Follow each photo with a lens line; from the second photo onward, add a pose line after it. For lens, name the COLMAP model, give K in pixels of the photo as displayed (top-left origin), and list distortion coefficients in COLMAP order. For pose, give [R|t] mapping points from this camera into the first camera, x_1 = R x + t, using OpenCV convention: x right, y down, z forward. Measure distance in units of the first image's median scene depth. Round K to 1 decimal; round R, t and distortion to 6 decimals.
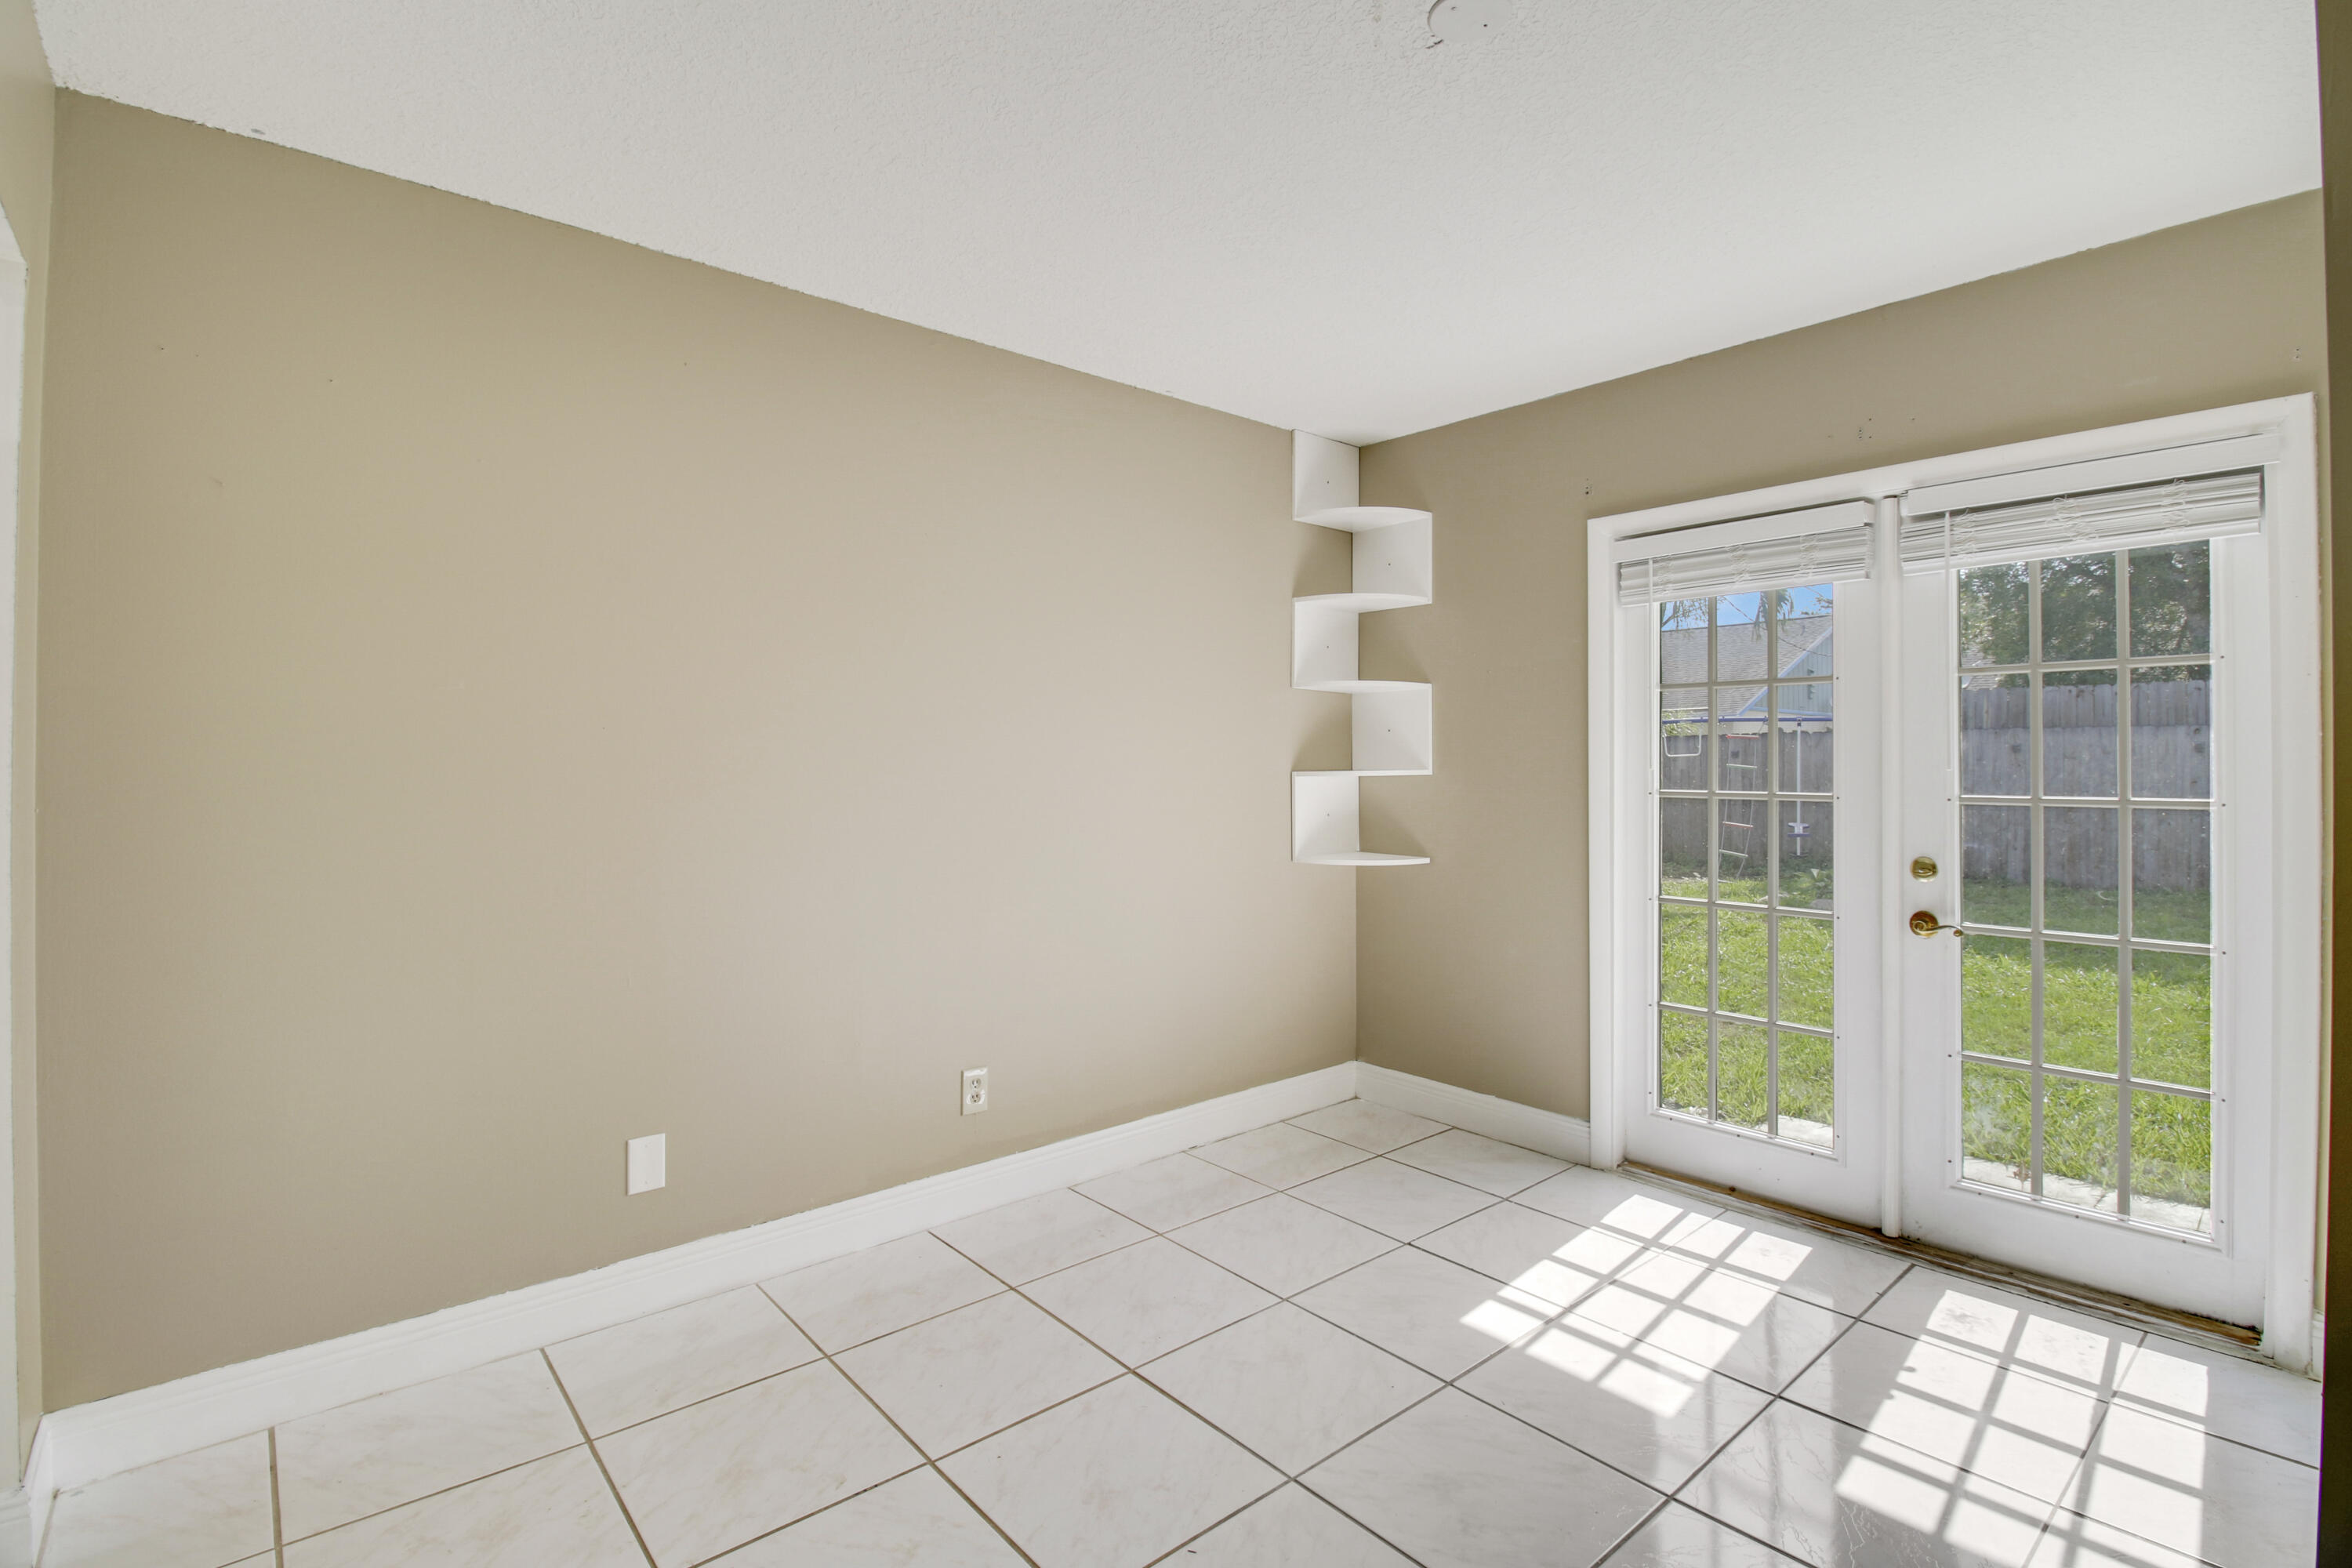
lens RADIAL K [[1099.1, 0, 1183.1], [0, 1099.1, 761.6], [0, 0, 1]] dist [0.000177, -0.013685]
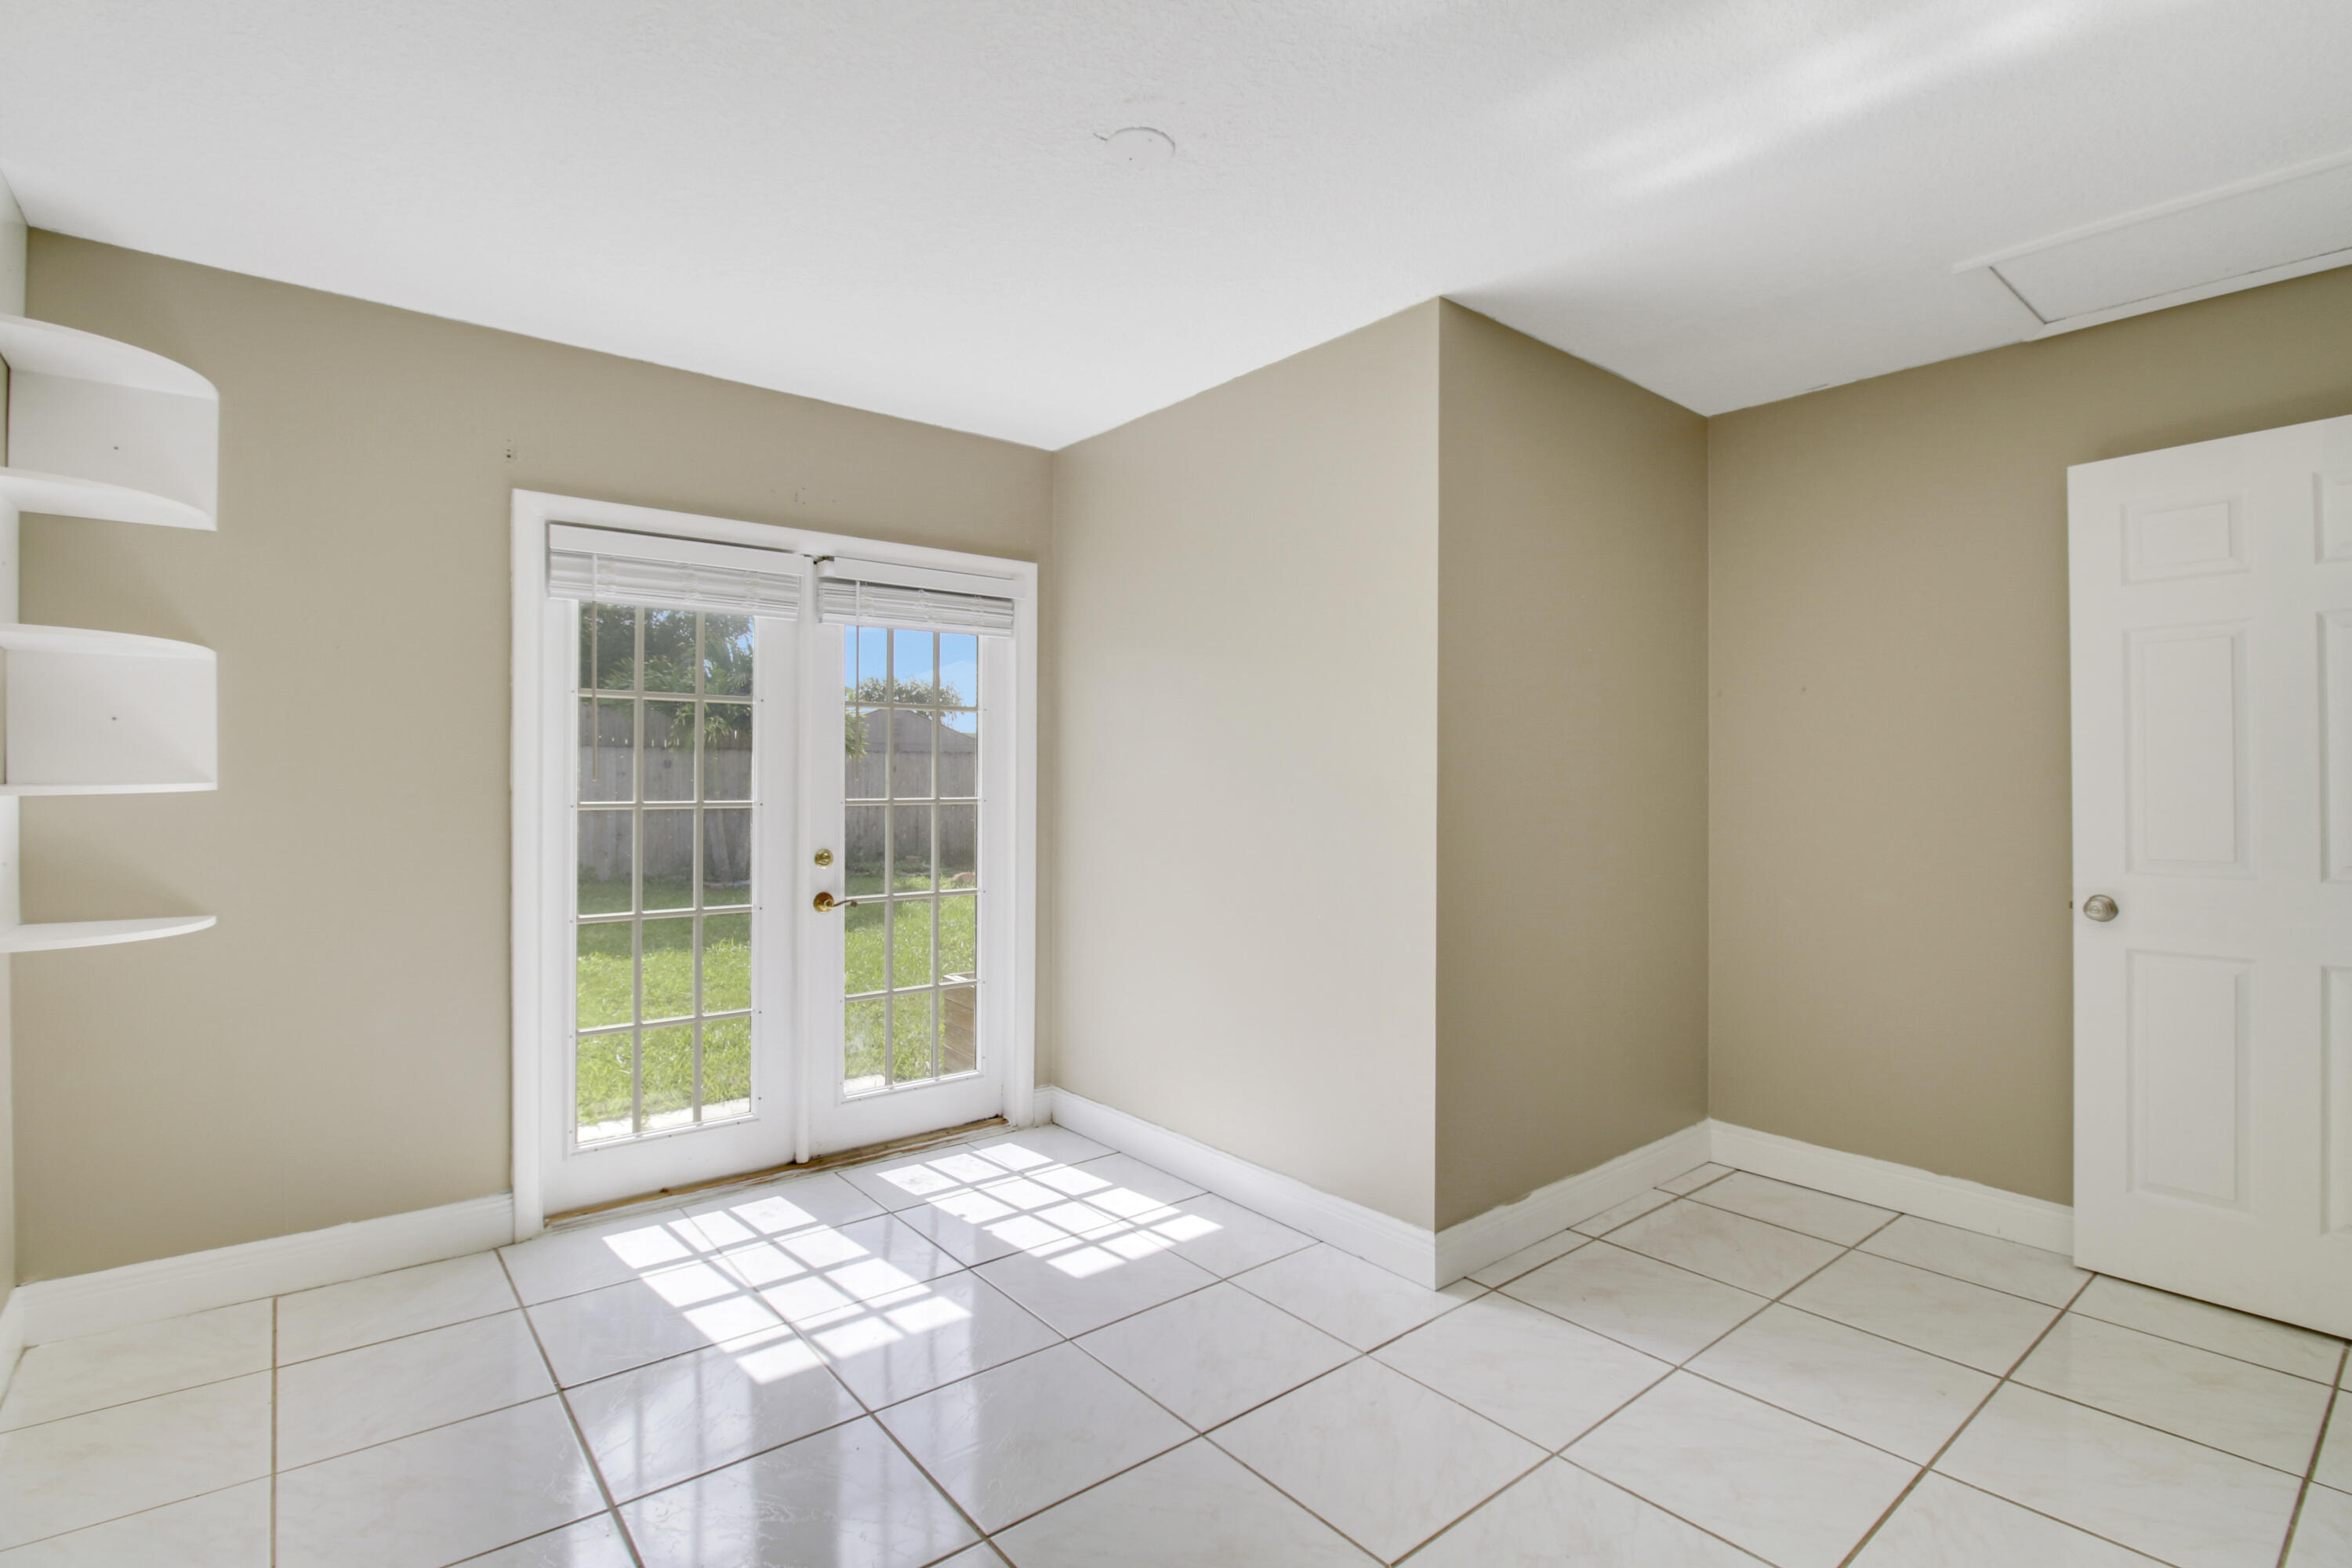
lens RADIAL K [[1078.9, 0, 1176.0], [0, 1078.9, 784.0], [0, 0, 1]] dist [-0.000208, -0.011678]
pose [[0.039449, -0.001468, 0.999221, -0.531139], [-0.001379, 0.999998, 0.001524, 0.009715], [-0.999221, -0.001438, 0.039446, 0.533783]]
